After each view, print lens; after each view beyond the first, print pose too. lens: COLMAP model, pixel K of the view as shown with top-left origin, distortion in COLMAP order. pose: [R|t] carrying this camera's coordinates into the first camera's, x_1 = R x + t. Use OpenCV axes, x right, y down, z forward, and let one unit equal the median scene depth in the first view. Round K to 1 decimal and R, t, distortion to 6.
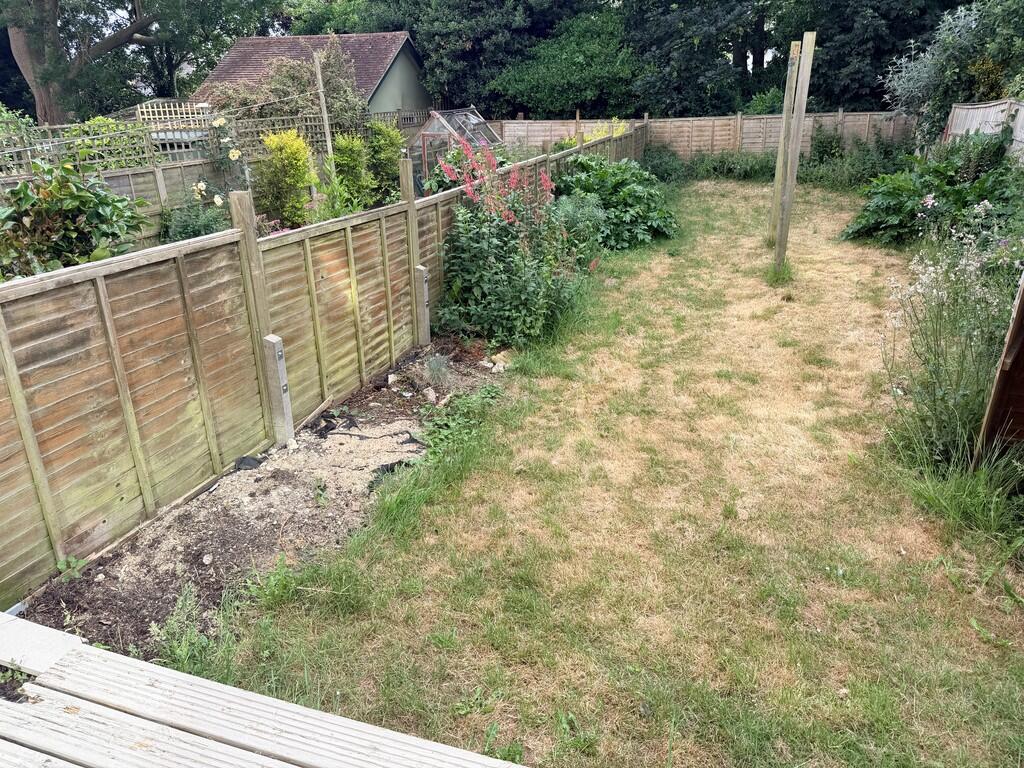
lens RADIAL K [[712.3, 0, 527.5], [0, 712.3, 382.5], [0, 0, 1]] dist [0.055638, -0.071070]
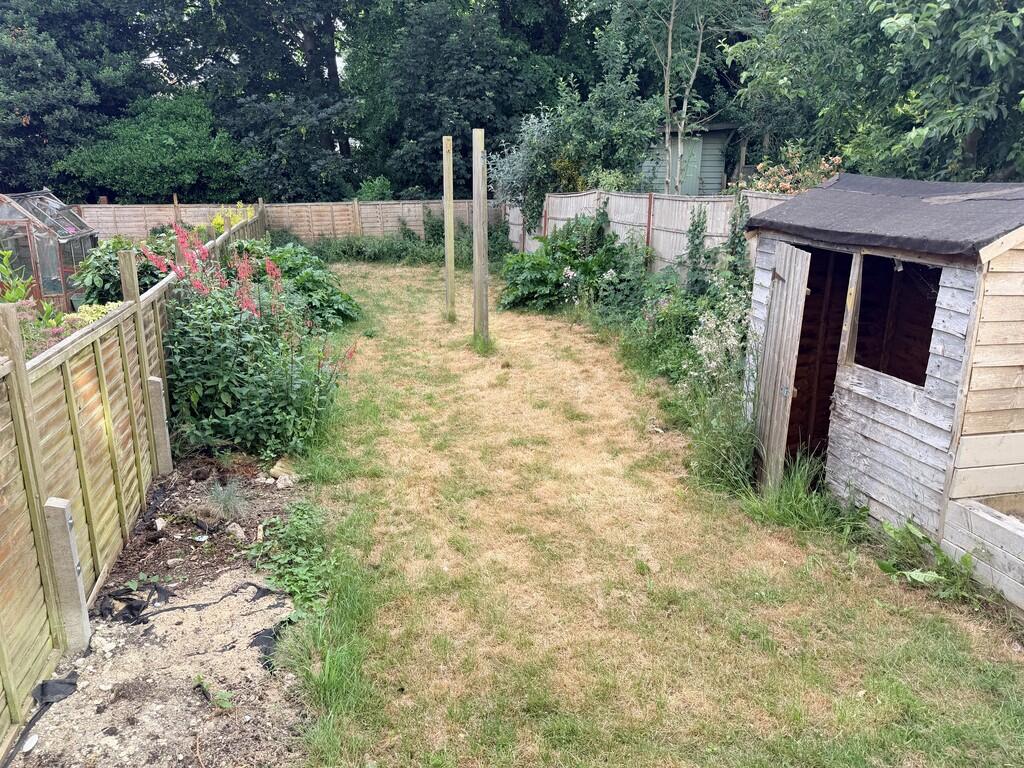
lens RADIAL K [[699.2, 0, 512.0], [0, 699.2, 384.0], [0, 0, 1]] dist [0.119591, -0.176619]
pose [[0.841296, -0.132699, 0.524034, -0.220956], [0.186435, 0.981150, -0.050854, -0.038218], [-0.507408, 0.140482, 0.850178, 0.107430]]
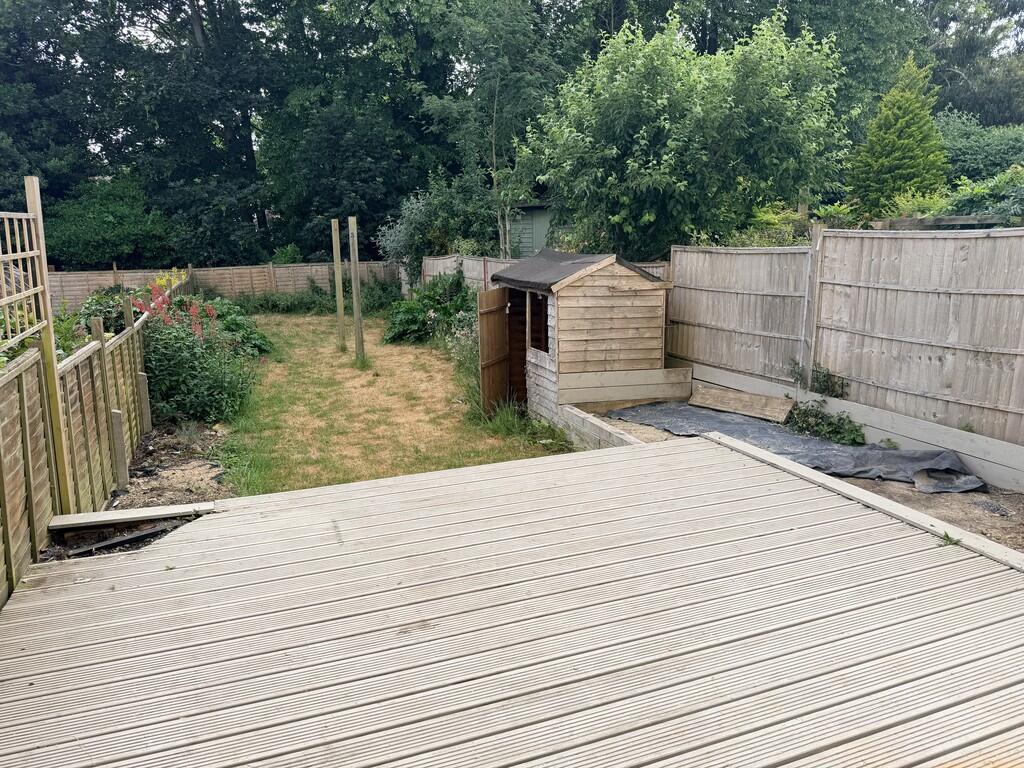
lens RADIAL K [[699.2, 0, 512.0], [0, 699.2, 384.0], [0, 0, 1]] dist [0.119591, -0.176619]
pose [[0.779960, -0.121962, 0.613830, -0.414196], [0.234001, 0.966518, -0.105295, 0.157164], [-0.580436, 0.225763, 0.782385, -0.446394]]
